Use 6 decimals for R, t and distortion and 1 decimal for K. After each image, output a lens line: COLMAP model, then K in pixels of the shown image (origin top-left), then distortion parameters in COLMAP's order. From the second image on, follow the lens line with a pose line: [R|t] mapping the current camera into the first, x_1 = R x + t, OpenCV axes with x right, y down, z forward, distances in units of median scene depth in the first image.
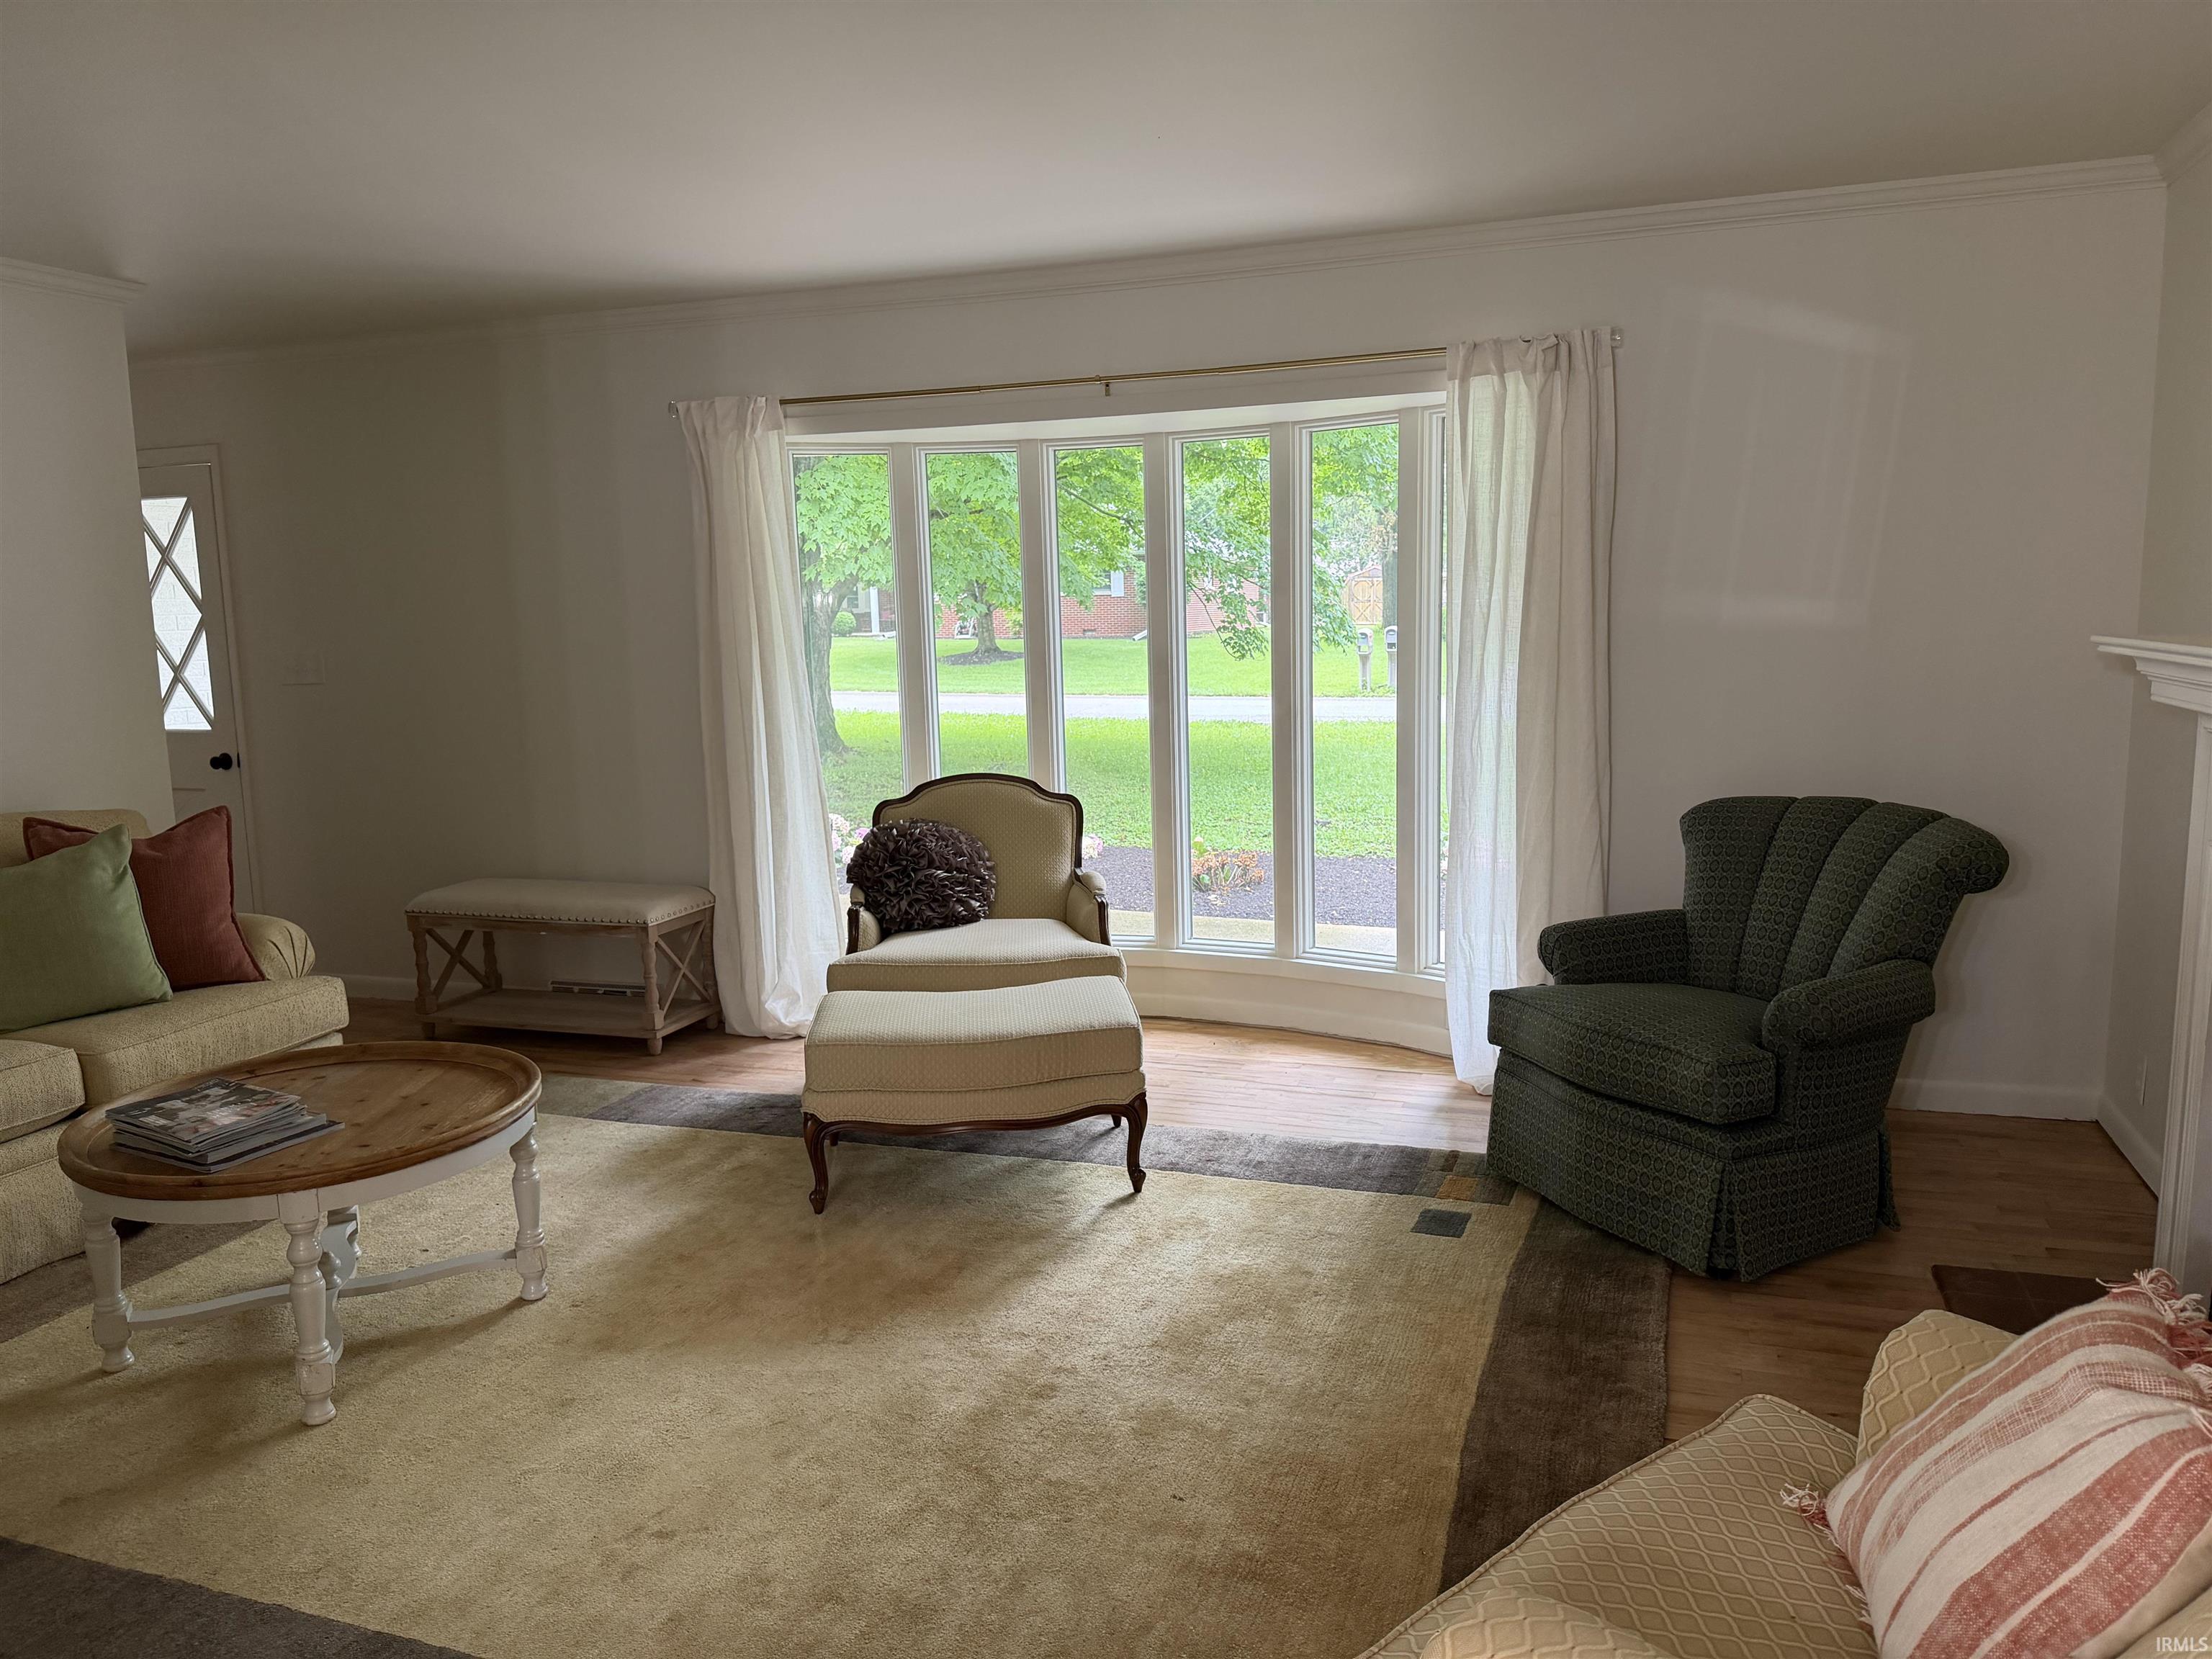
lens RADIAL K [[1539.2, 0, 1102.6], [0, 1539.2, 830.3], [0, 0, 1]] dist [0.104978, -0.143661]
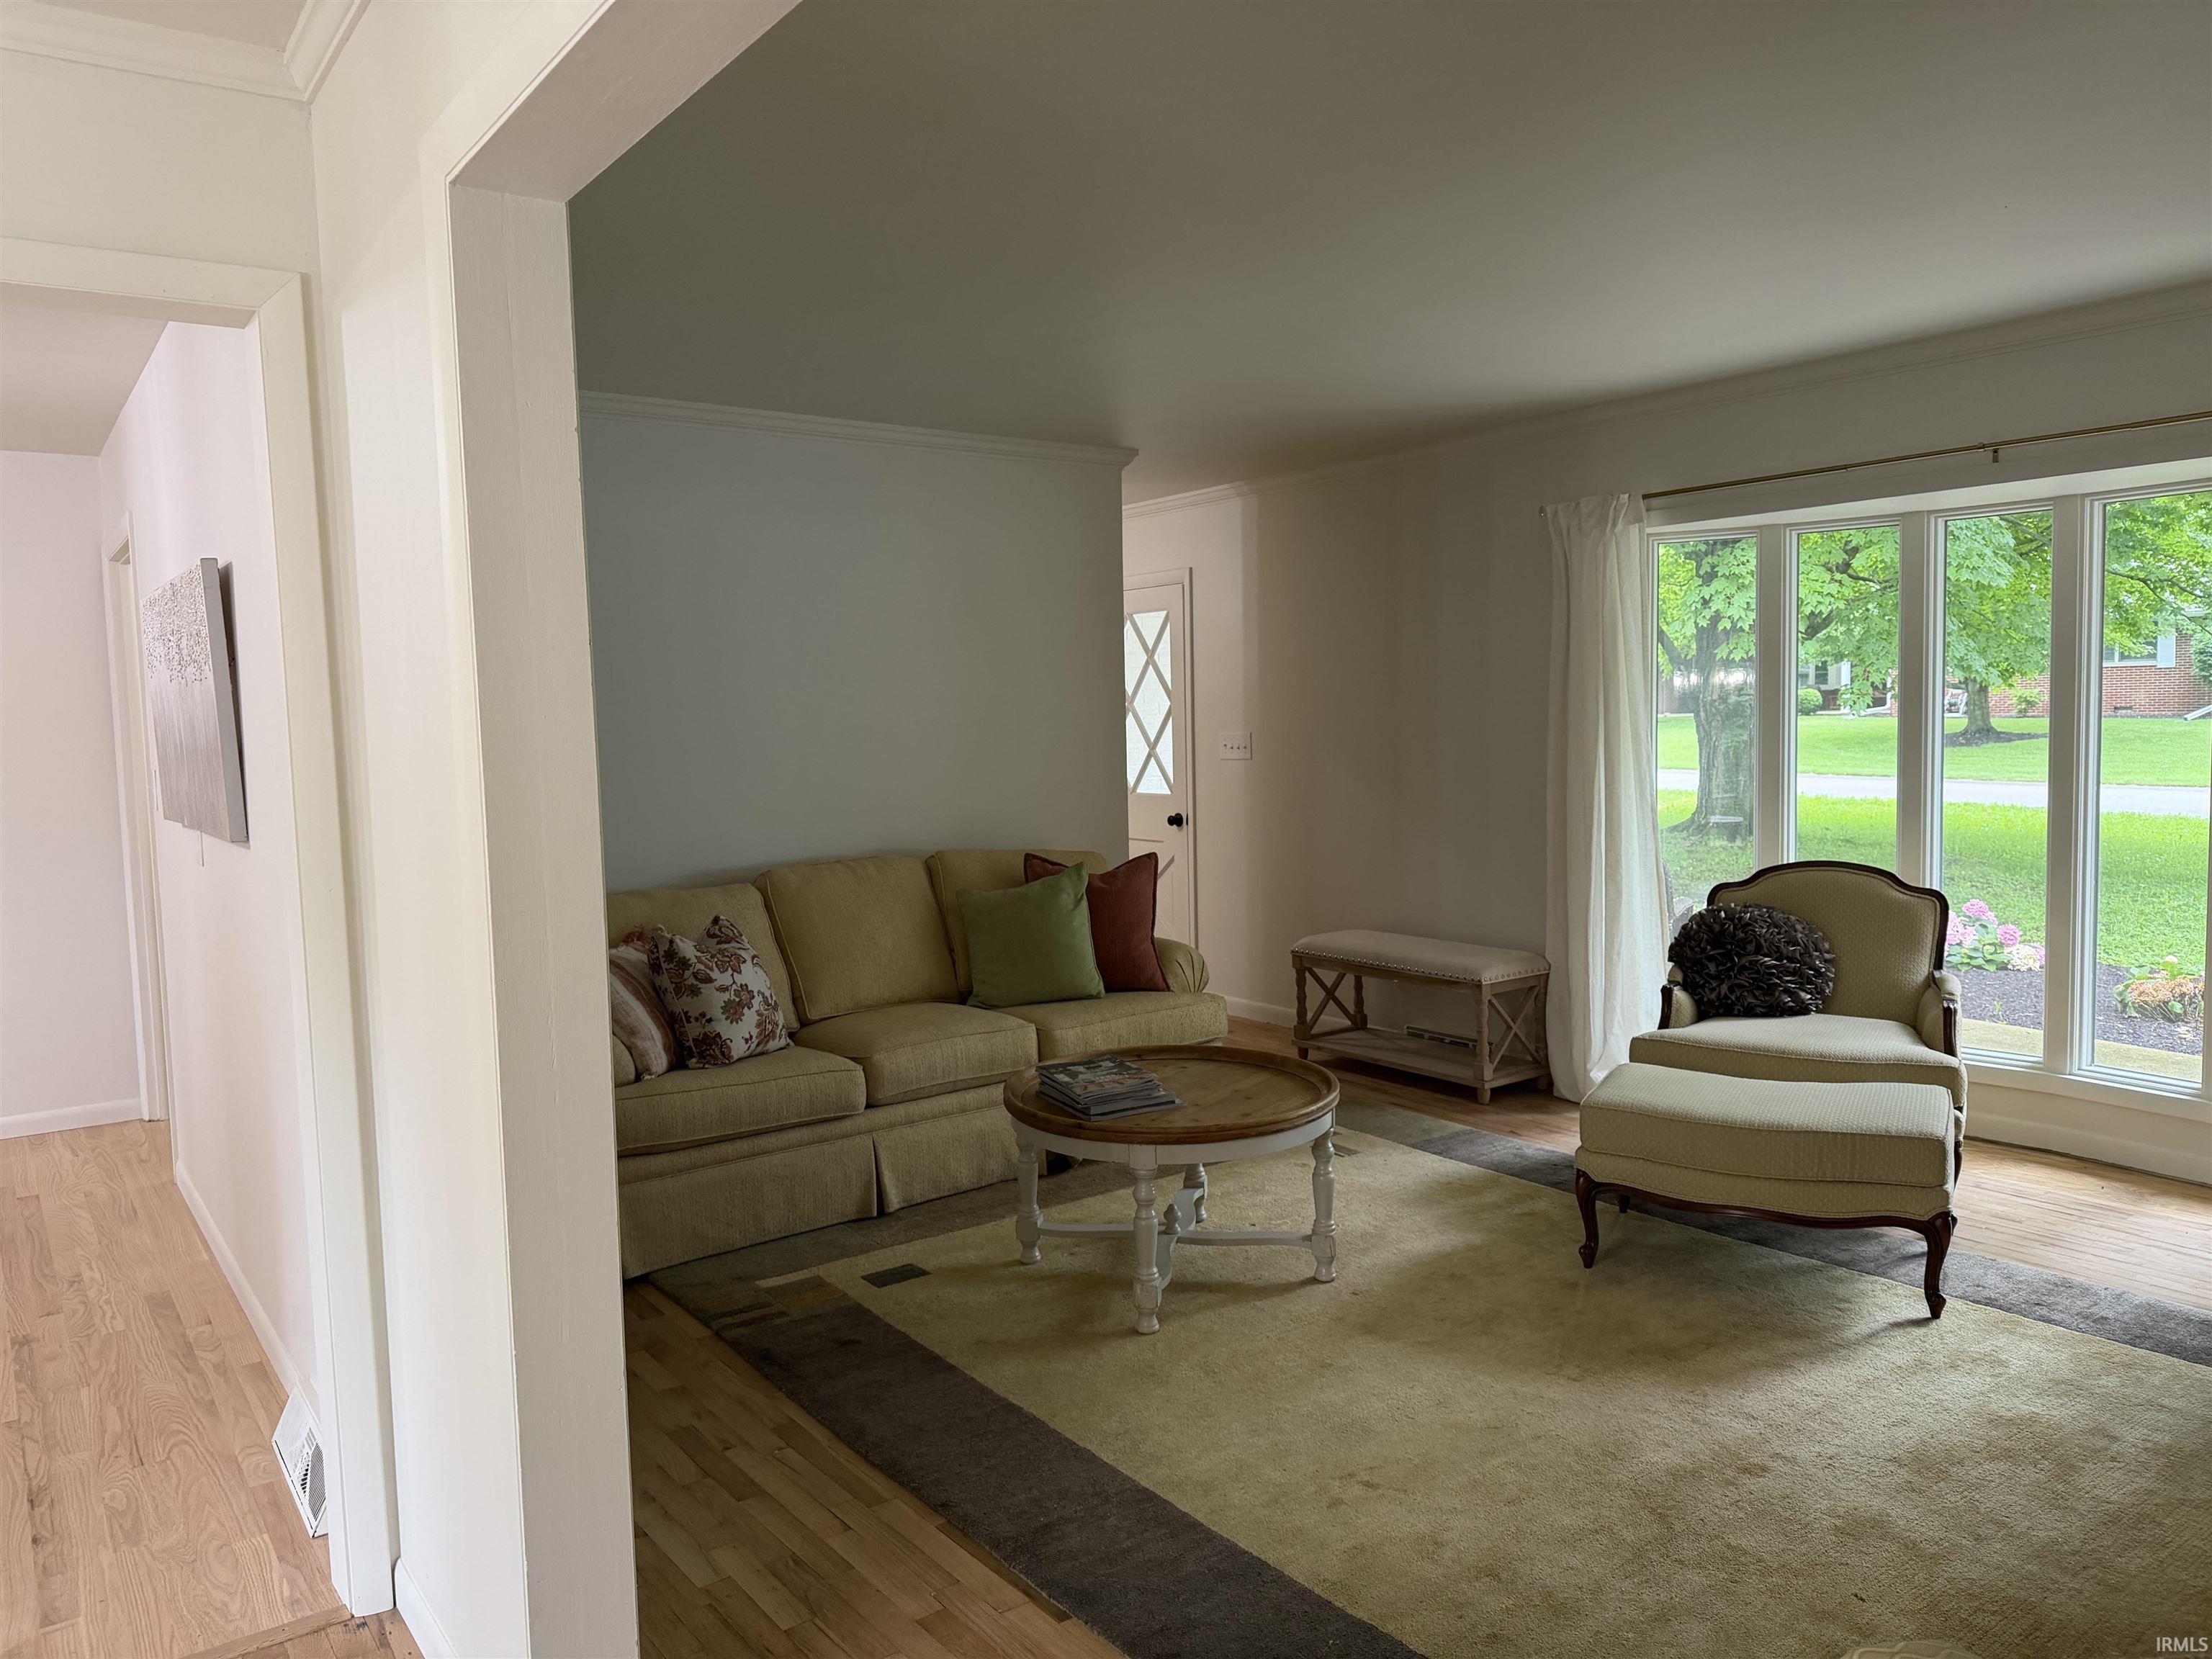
lens RADIAL K [[1545.3, 0, 1106.0], [0, 1545.3, 829.5], [0, 0, 1]] dist [0.079305, -0.104010]
pose [[0.829420, 0.046207, -0.556711, 0.112381], [-0.073945, 0.996885, -0.027427, 0.003642], [0.553710, 0.063914, 0.830253, -0.072346]]
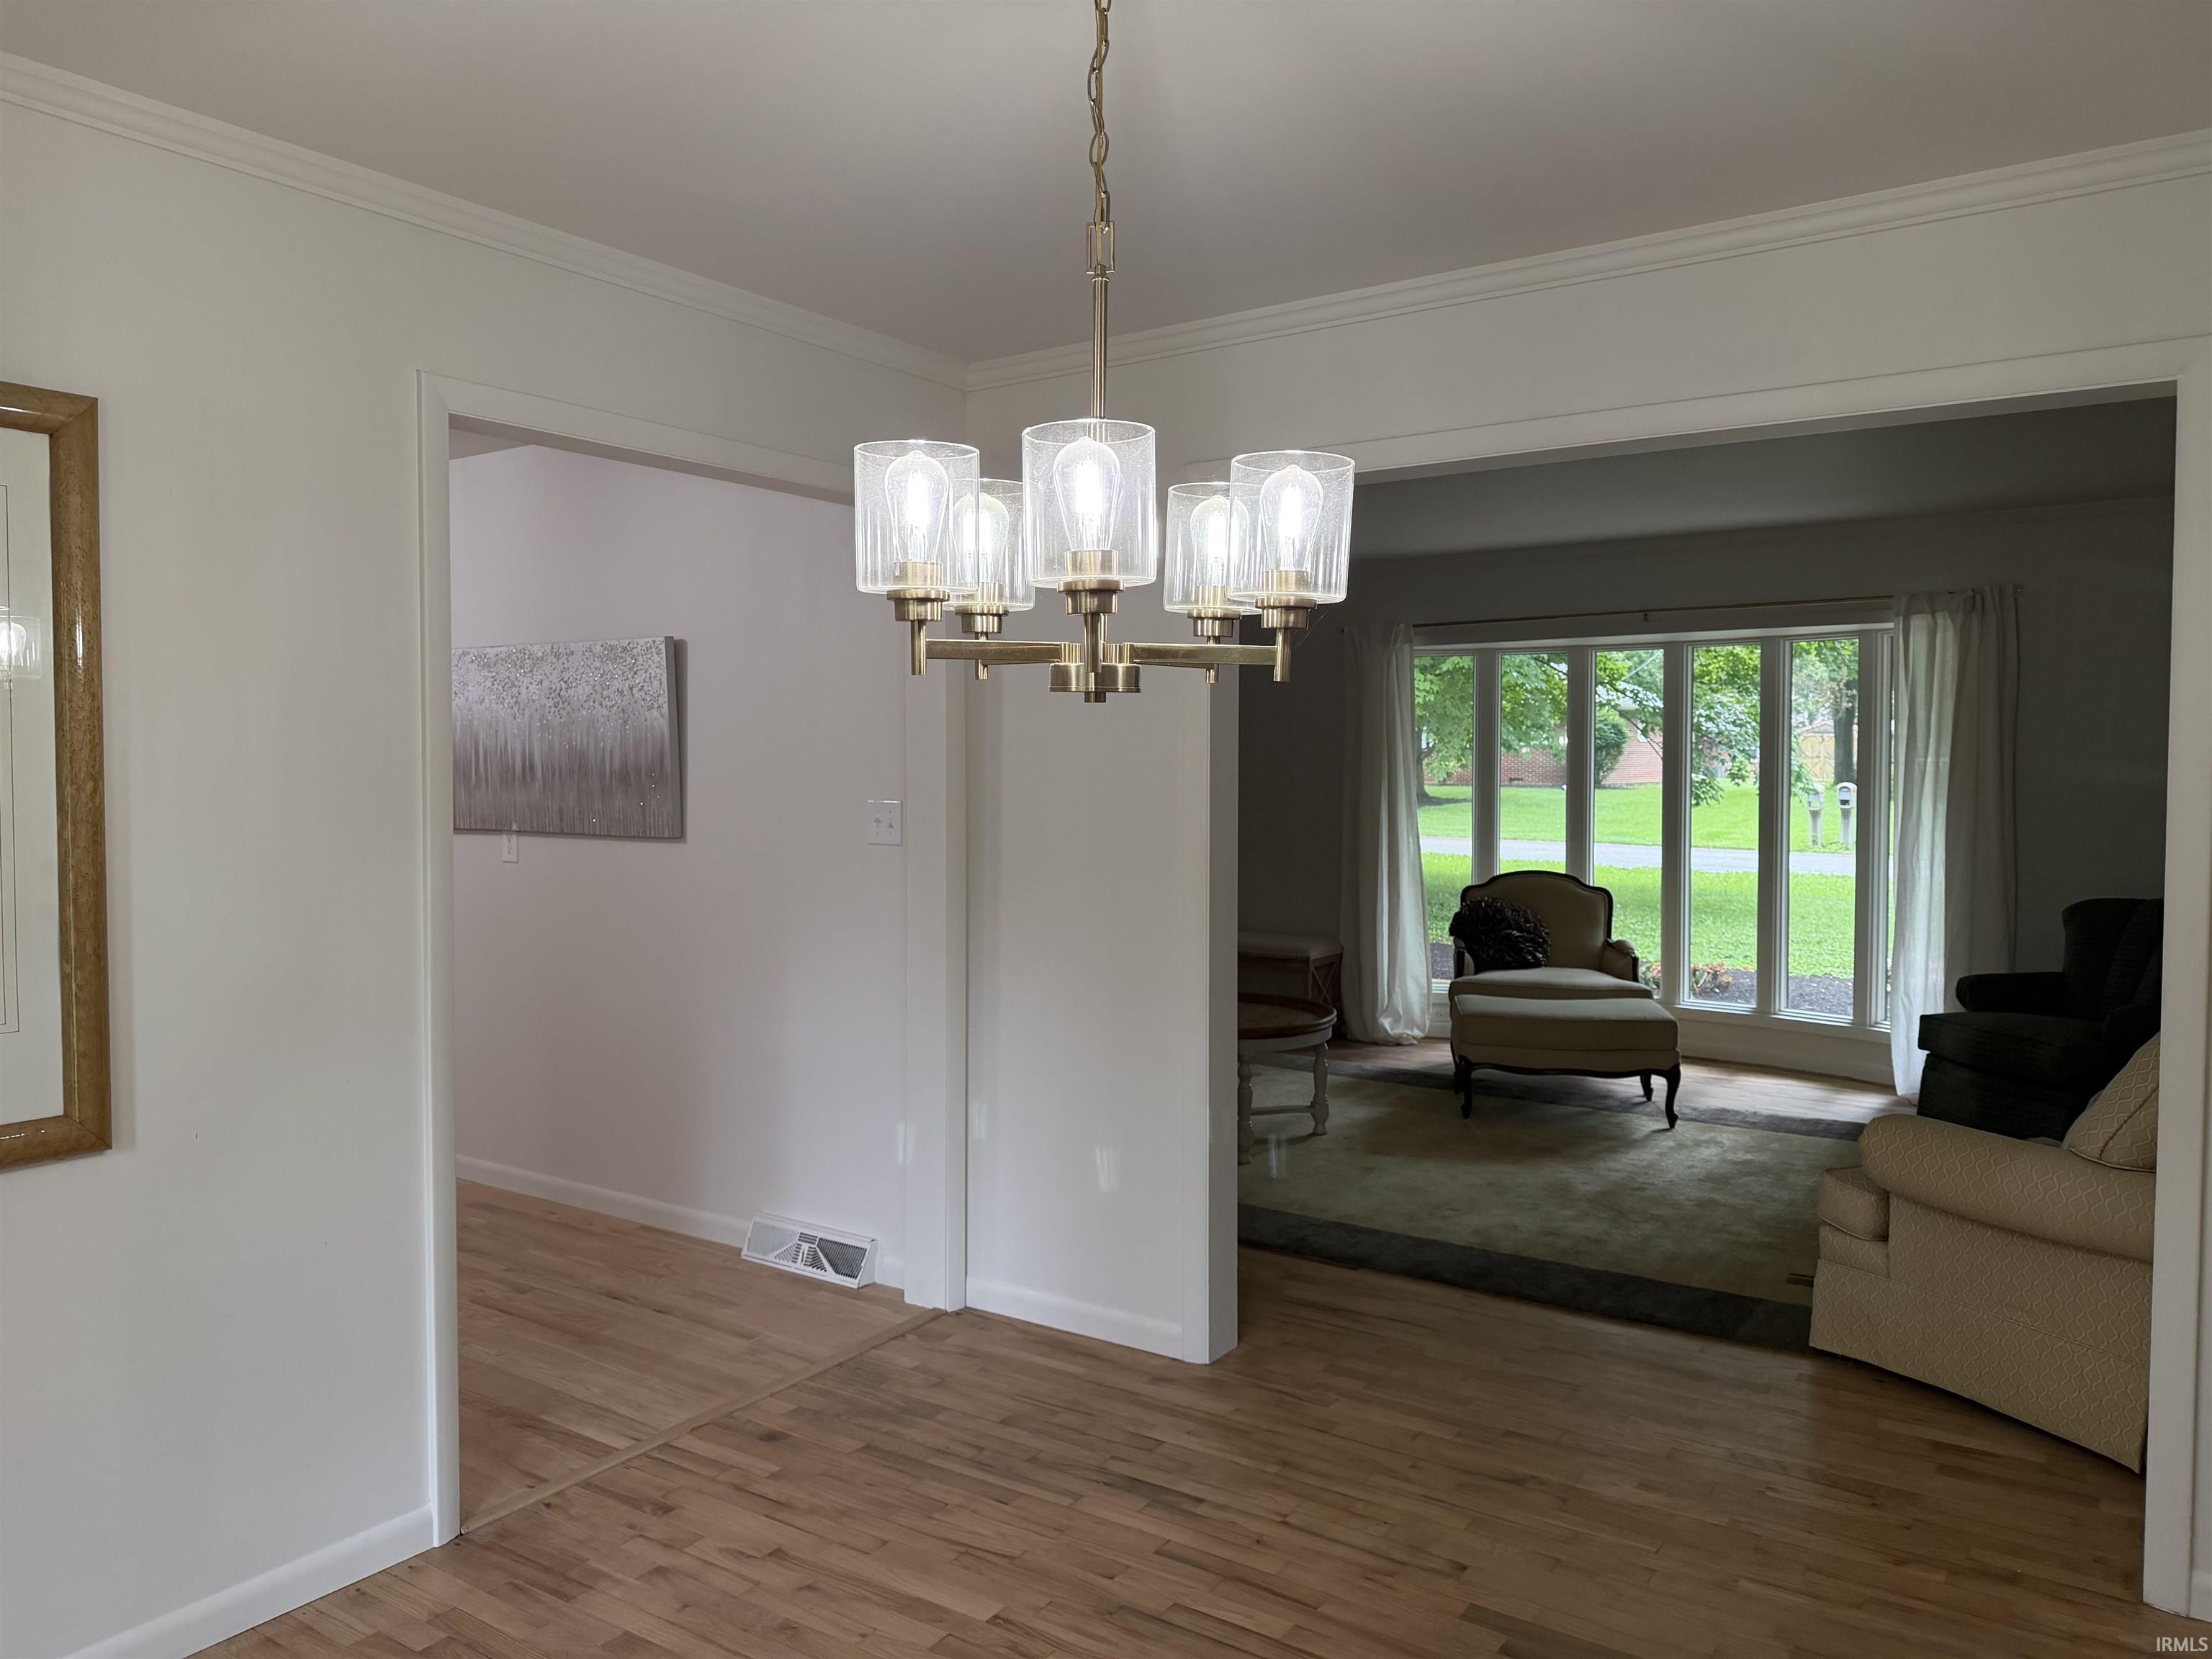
lens RADIAL K [[1548.8, 0, 1102.3], [0, 1548.8, 813.0], [0, 0, 1]] dist [0.102427, -0.175434]
pose [[0.966647, 0.033867, -0.253864, -0.134100], [-0.060072, 0.993549, -0.096189, 0.097023], [0.248969, 0.108231, 0.962445, -0.670811]]
